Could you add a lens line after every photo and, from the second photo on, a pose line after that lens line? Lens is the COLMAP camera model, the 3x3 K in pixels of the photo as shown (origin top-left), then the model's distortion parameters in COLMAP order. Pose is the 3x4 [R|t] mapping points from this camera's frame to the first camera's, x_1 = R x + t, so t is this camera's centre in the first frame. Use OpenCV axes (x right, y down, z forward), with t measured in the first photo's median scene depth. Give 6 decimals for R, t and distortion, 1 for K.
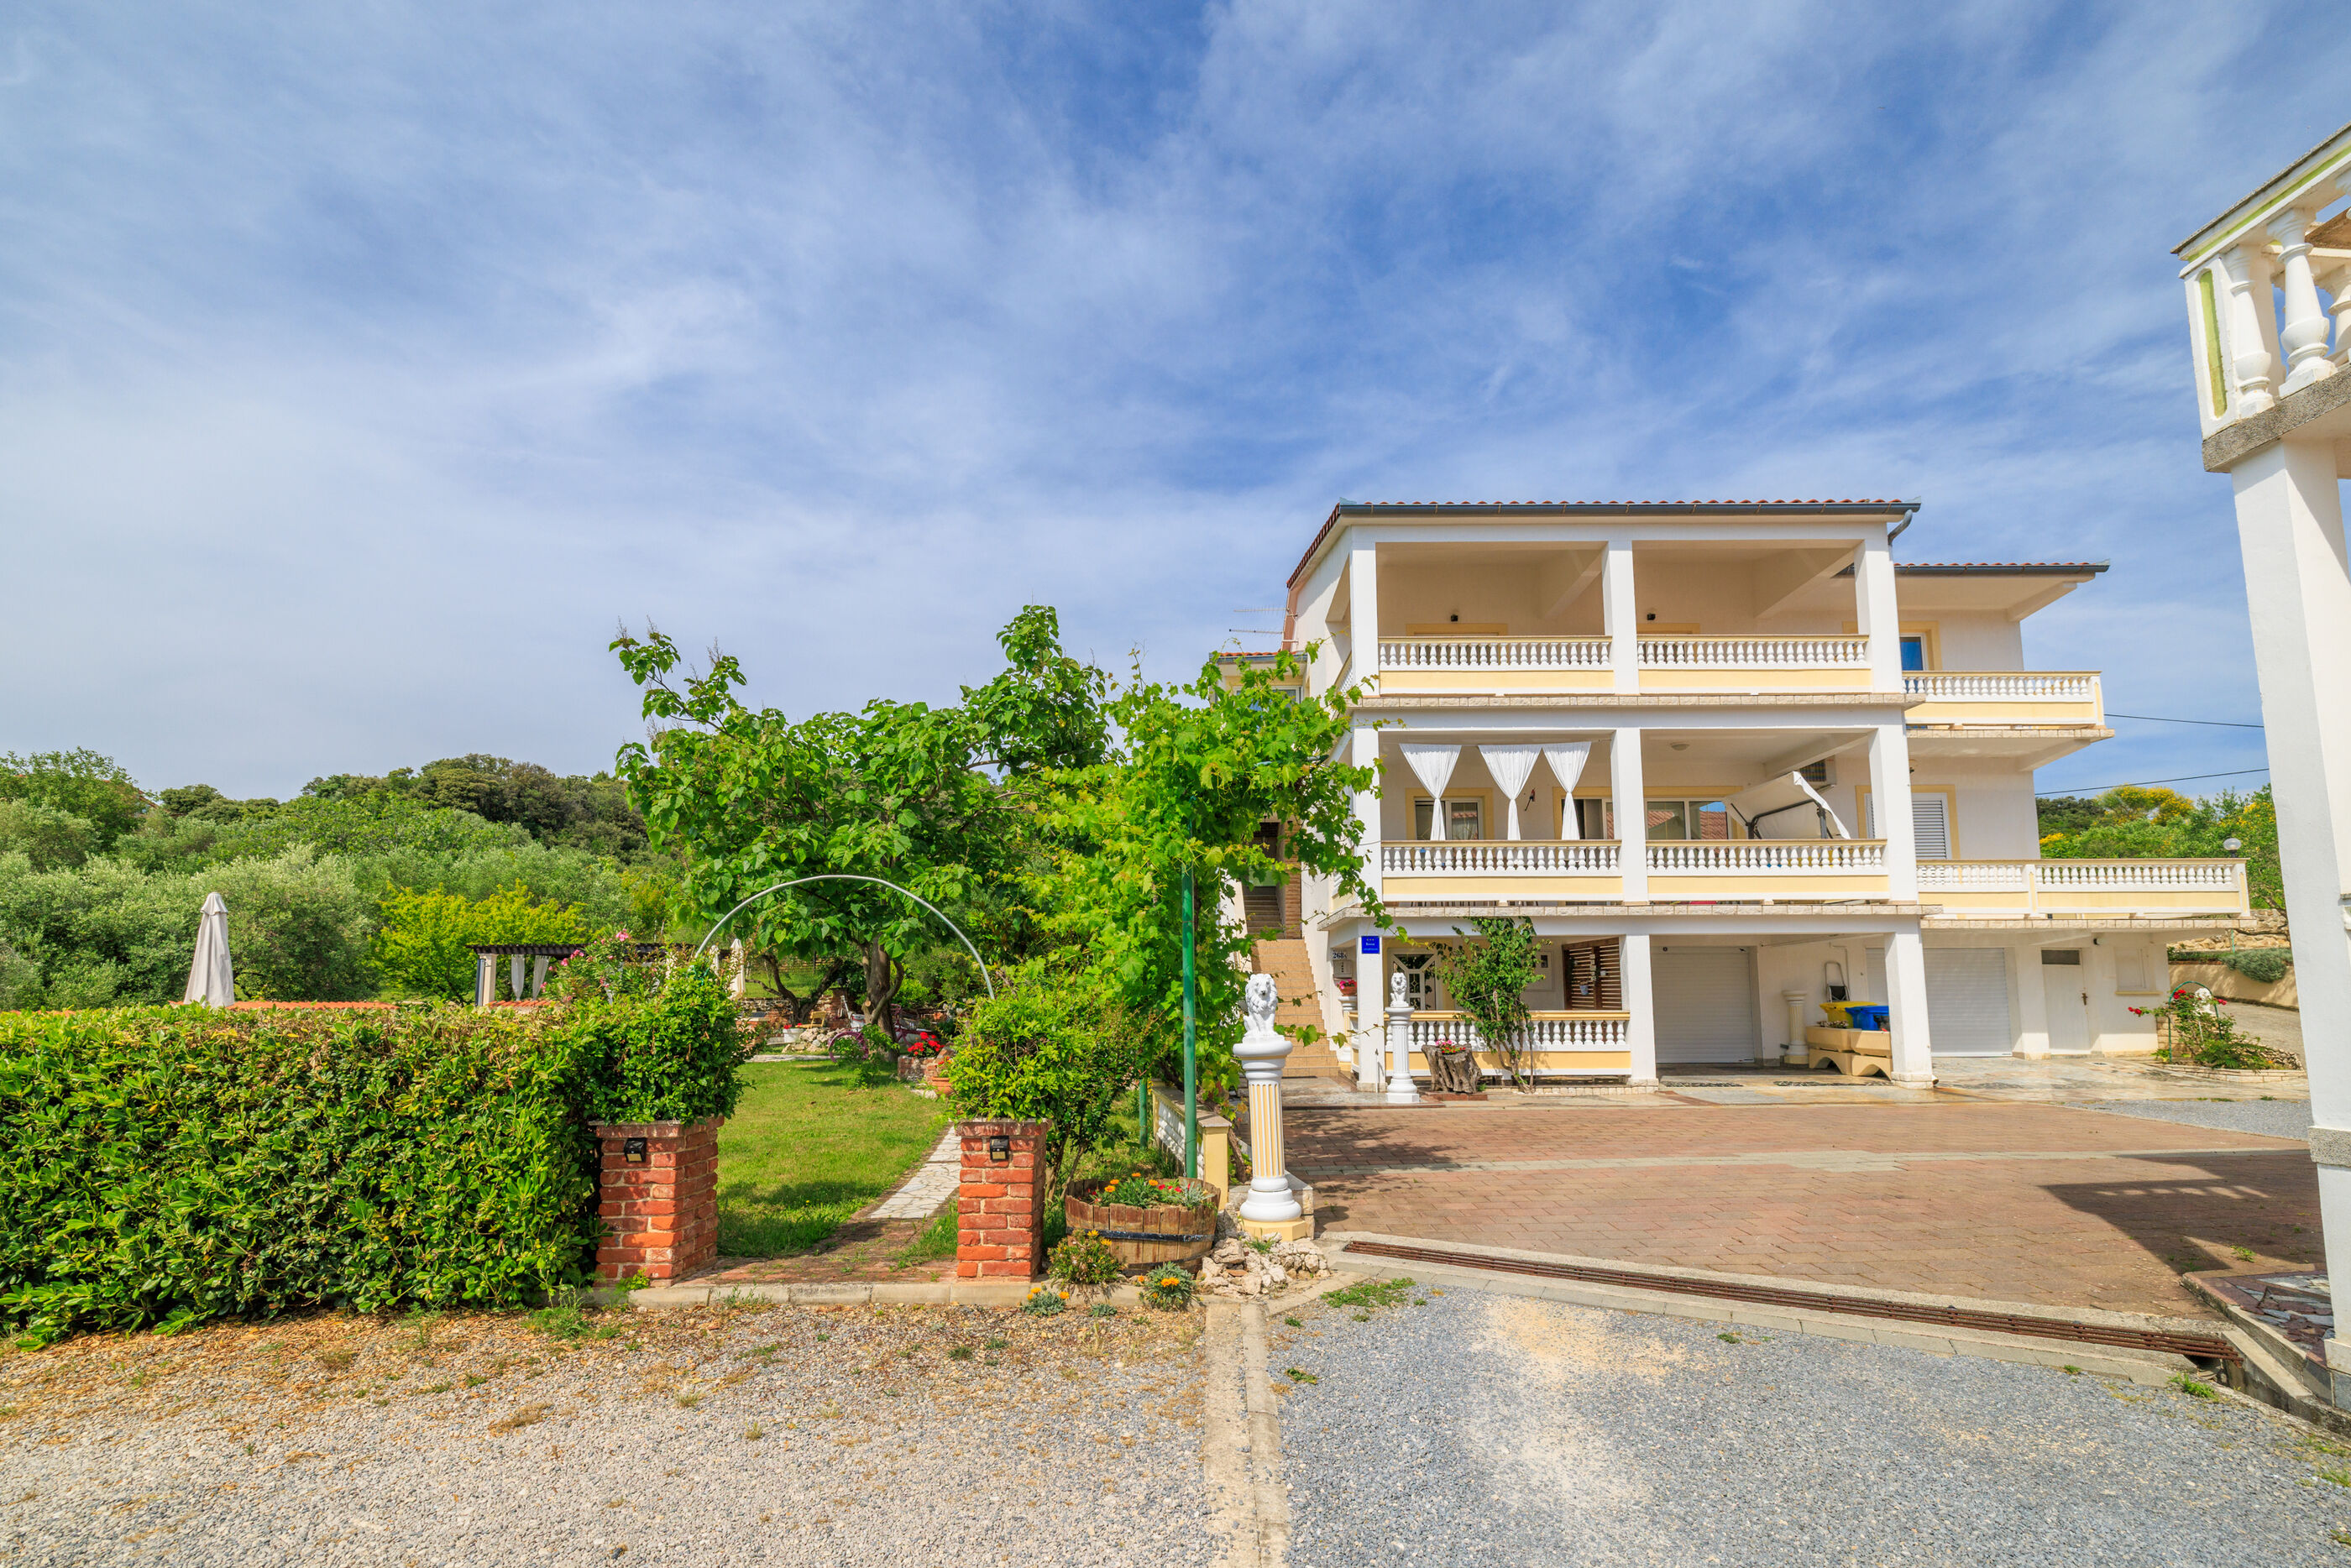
lens RADIAL K [[956.1, 0, 1183.4], [0, 956.1, 907.2], [0, 0, 1]] dist [-0.001295, 0.001423]
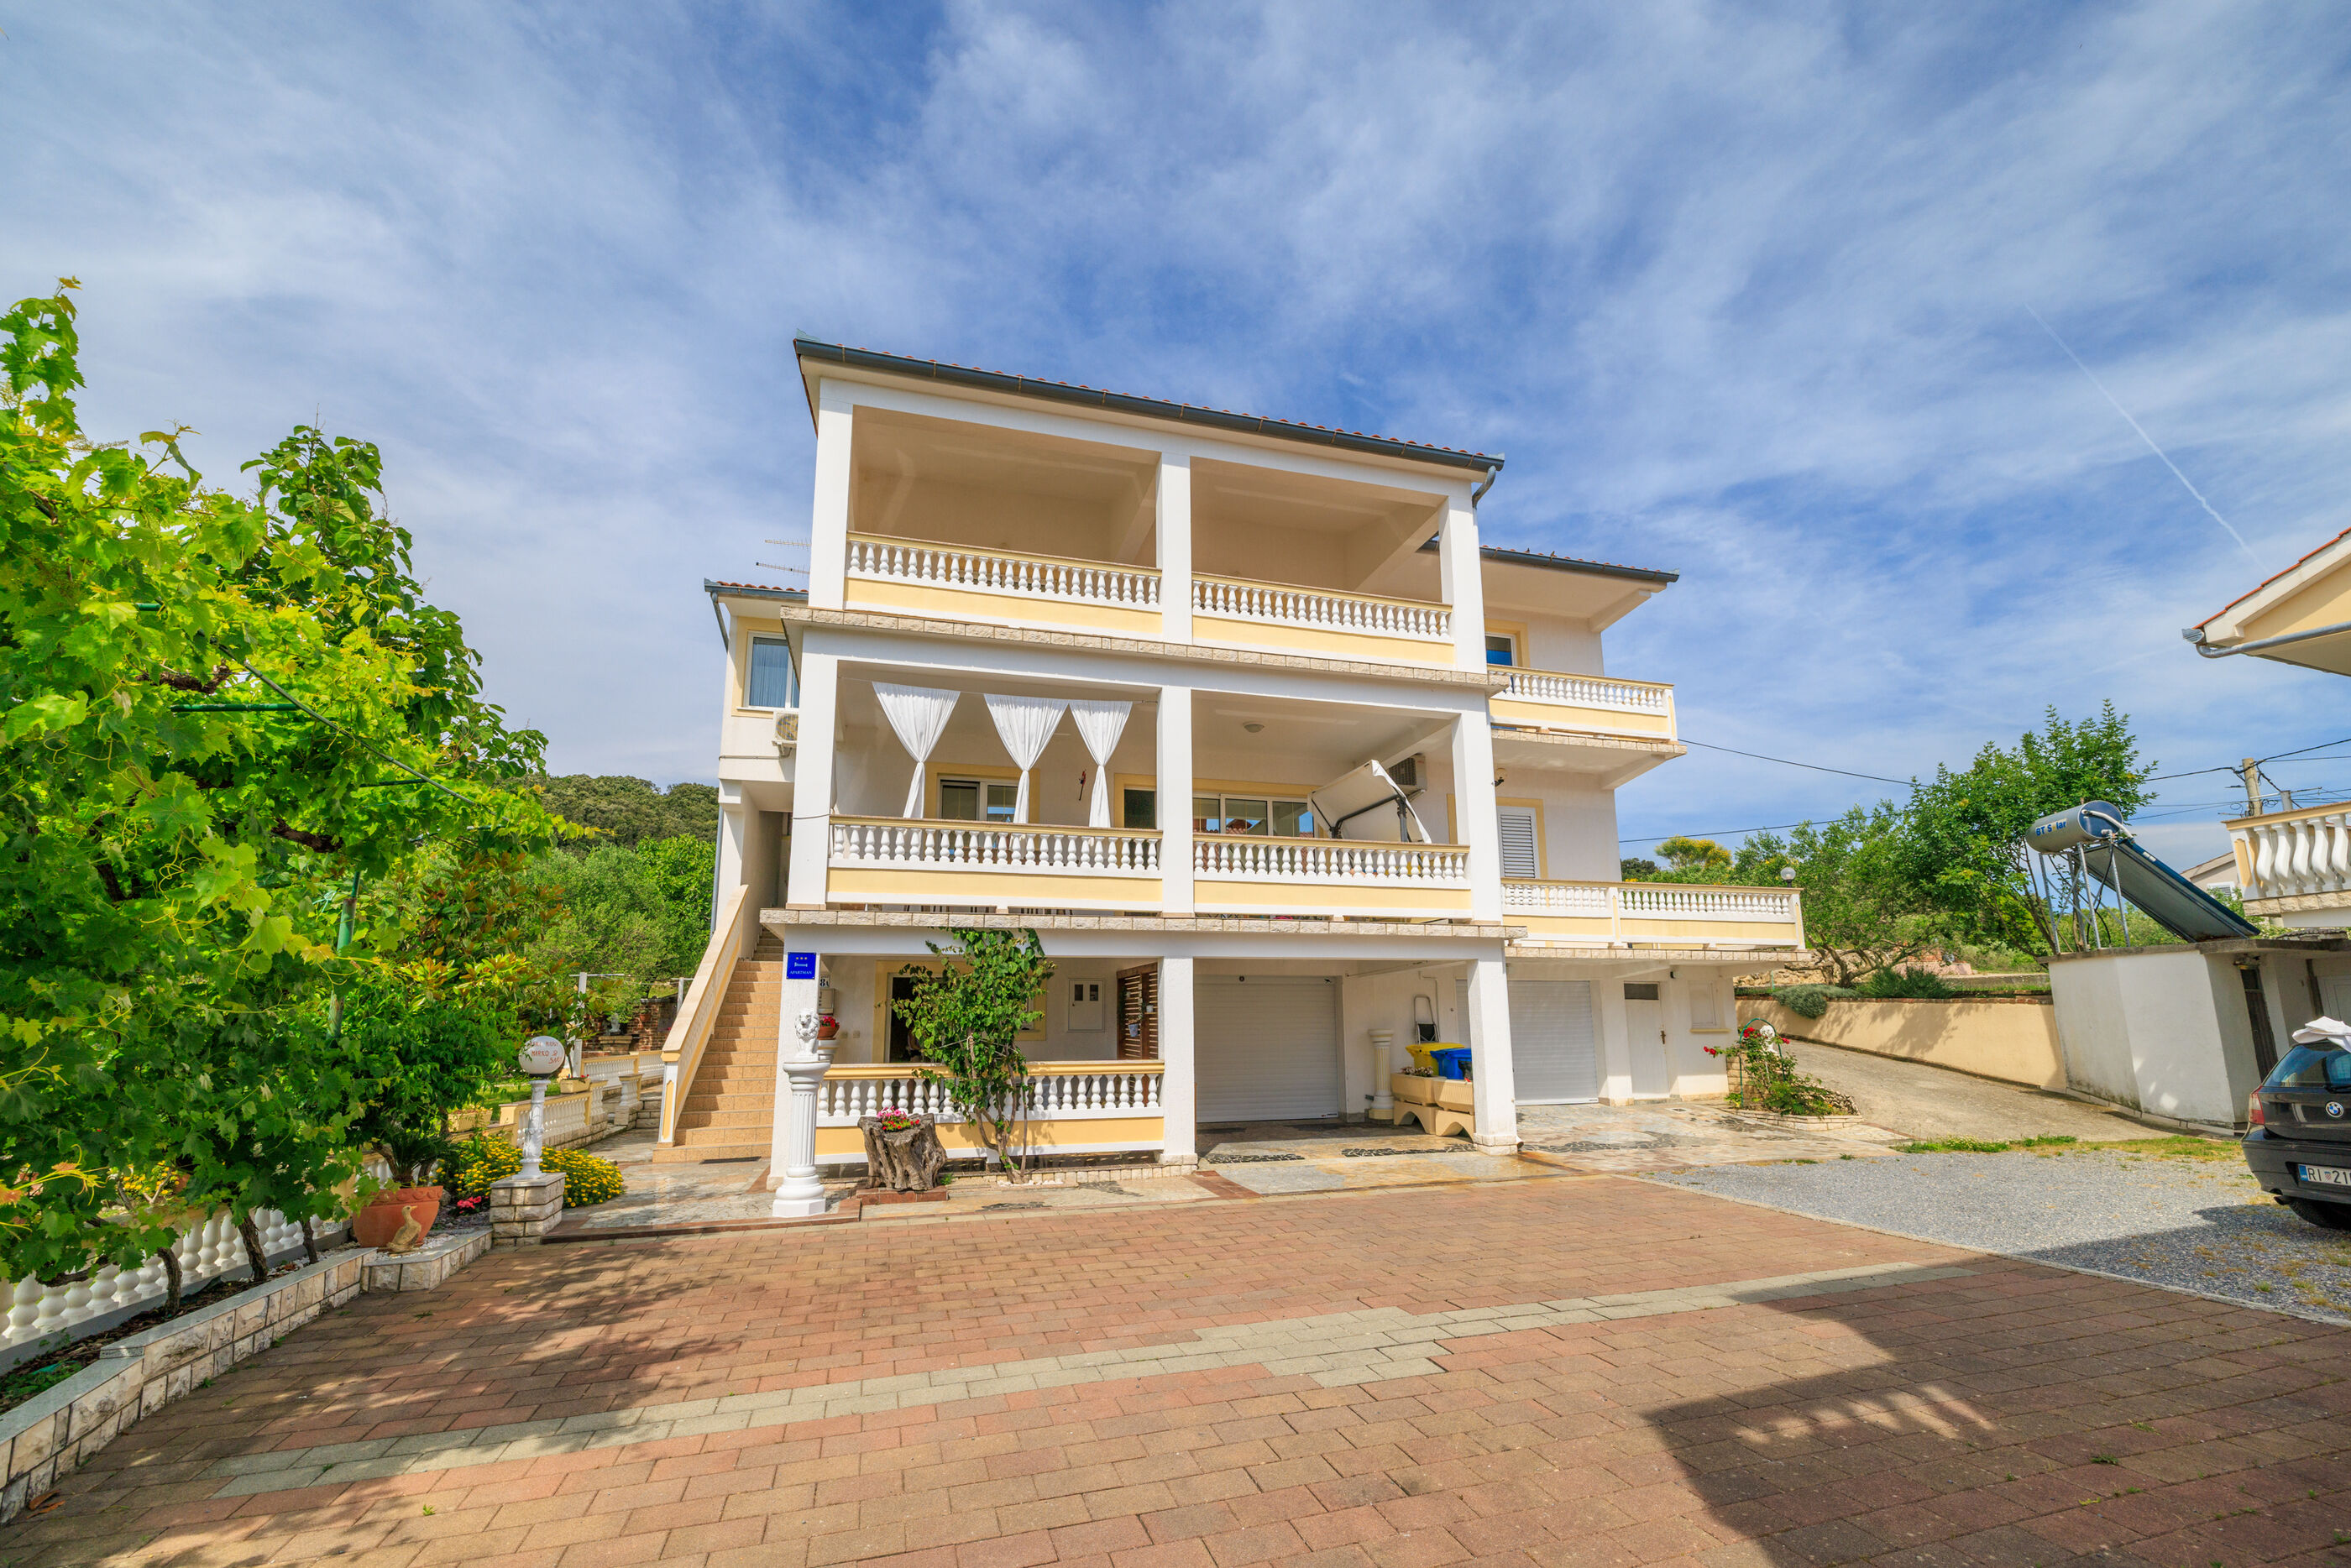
lens RADIAL K [[956.1, 0, 1139.7], [0, 956.1, 877.4], [0, 0, 1]] dist [-0.001295, 0.001423]
pose [[0.963148, 0.038731, 0.266167, 0.240568], [-0.022688, 0.997750, -0.063088, 0.014183], [-0.268012, 0.054724, 0.961860, 0.280887]]
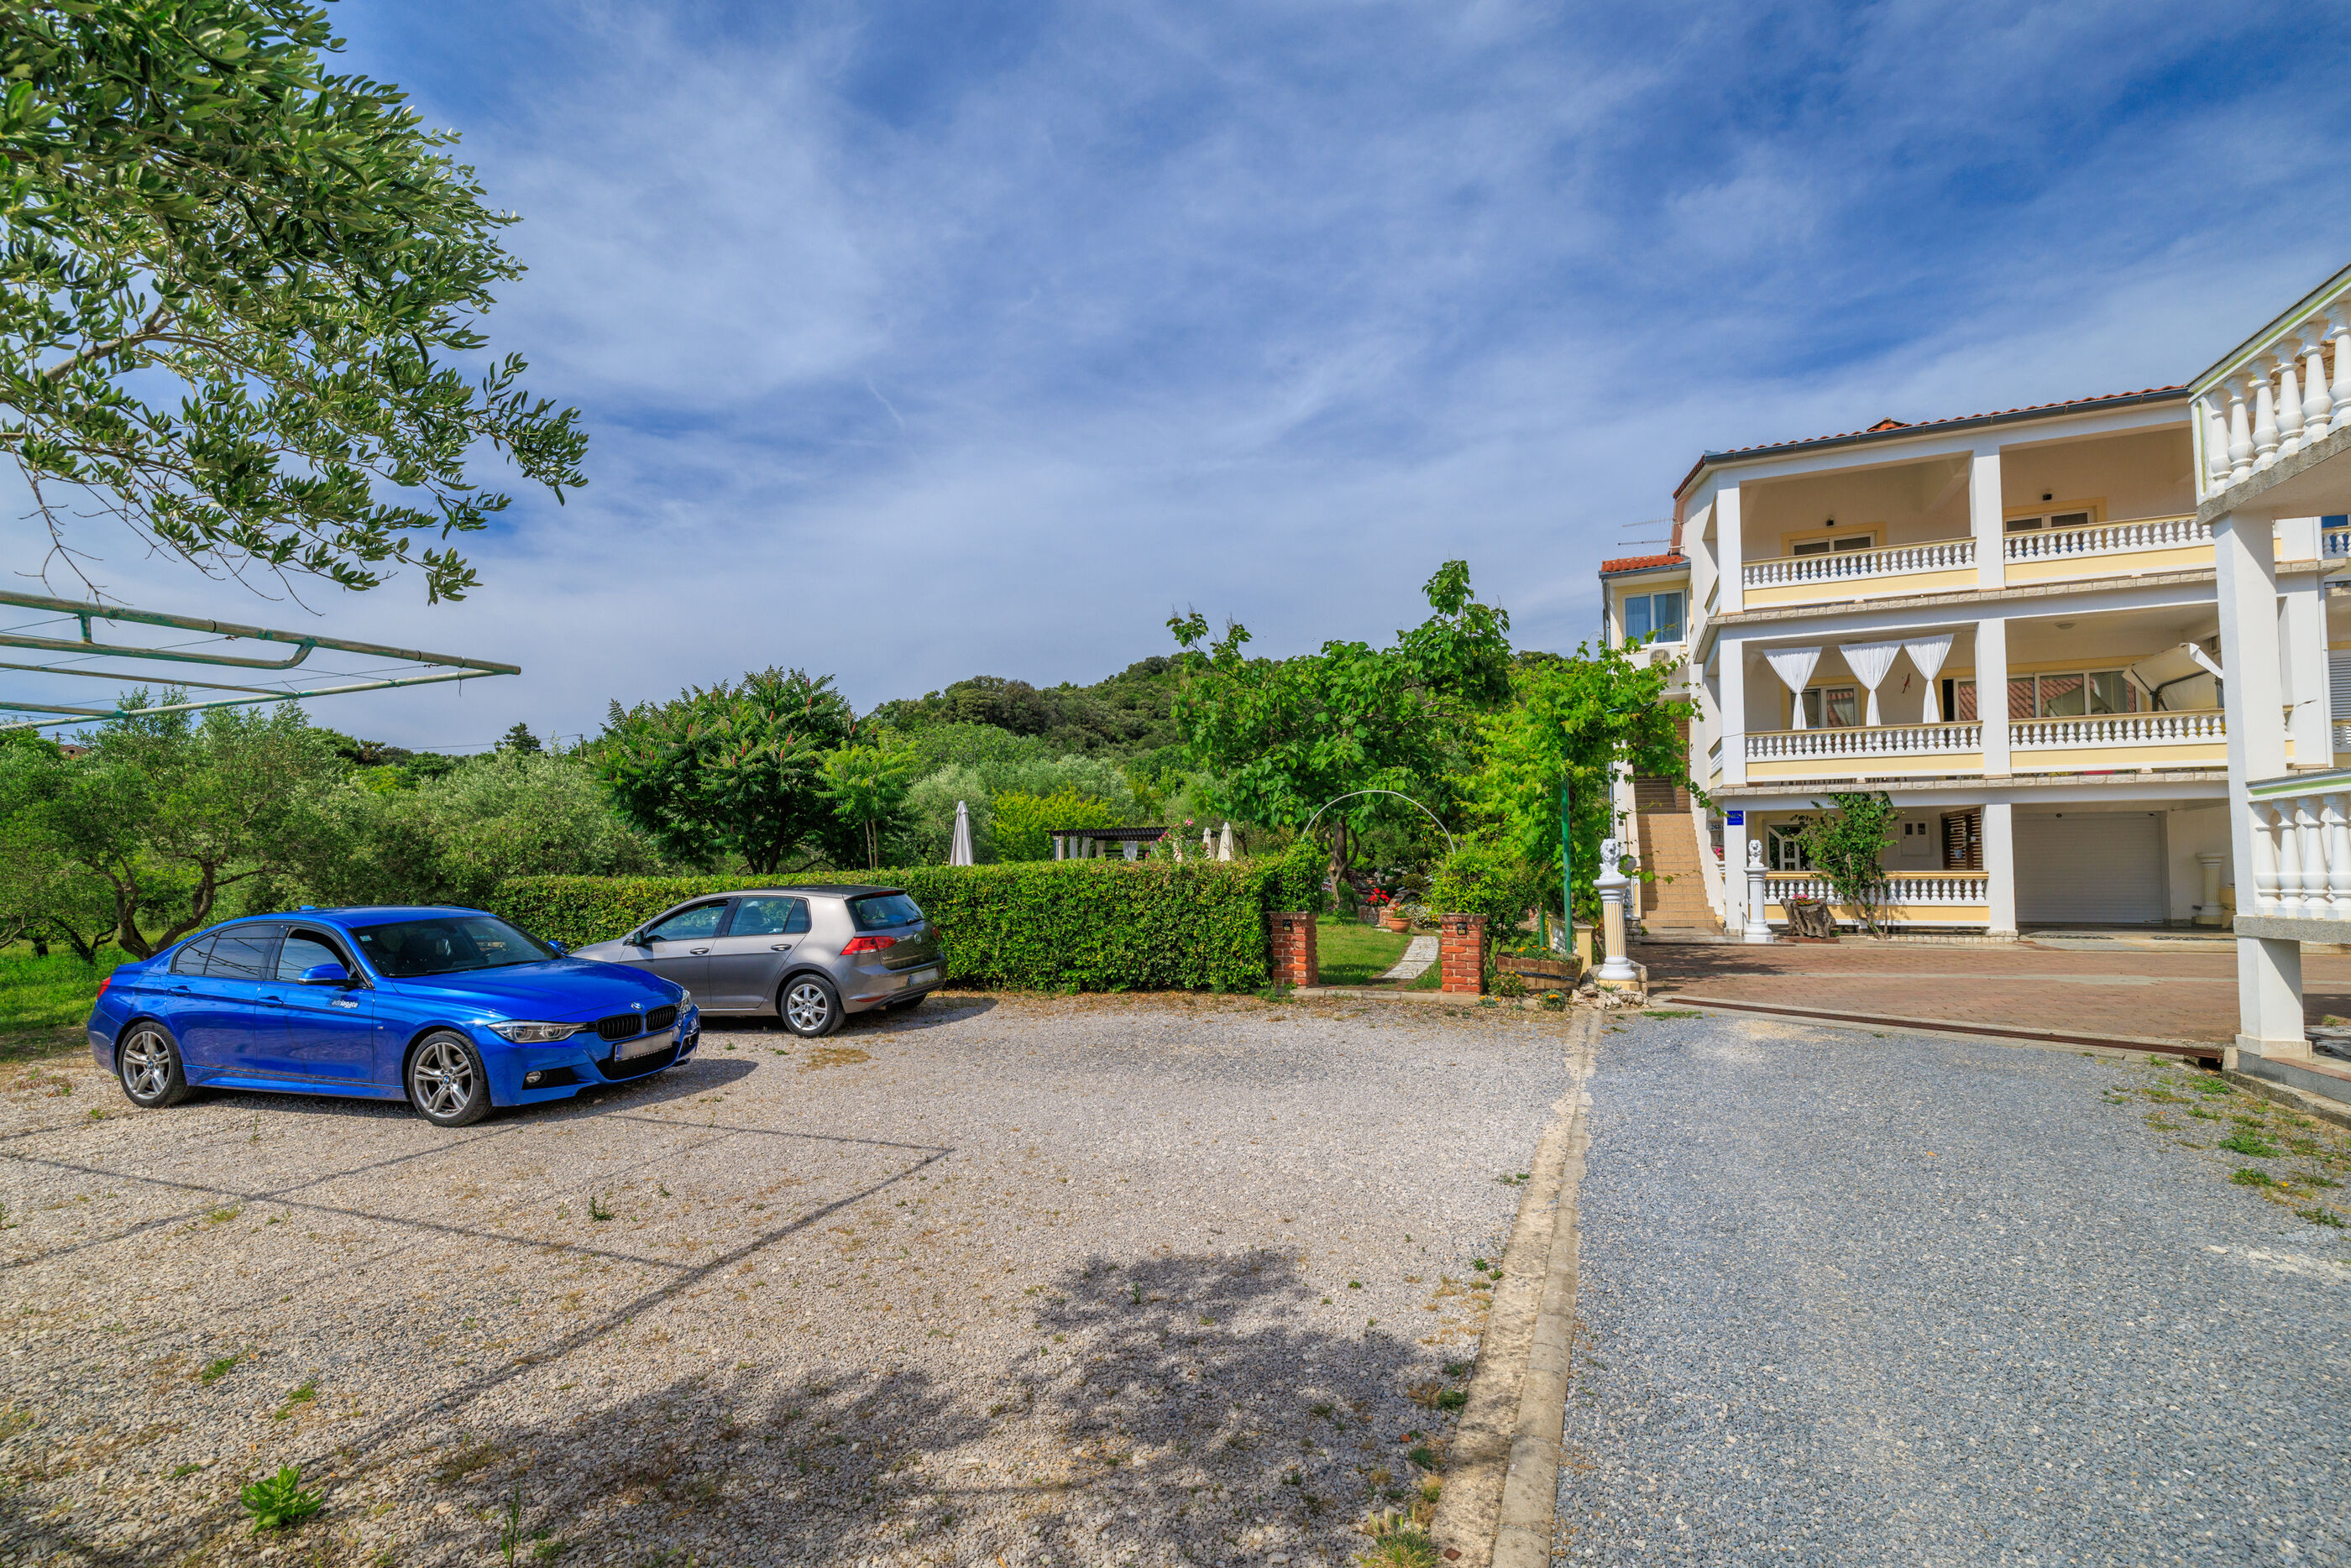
lens RADIAL K [[956.1, 0, 1246.5], [0, 956.1, 827.6], [0, 0, 1]] dist [-0.001295, 0.001423]
pose [[0.939062, -0.017196, -0.343318, 0.026196], [0.032875, 0.998663, 0.039901, -0.017623], [0.342173, -0.048756, 0.938371, -0.365055]]
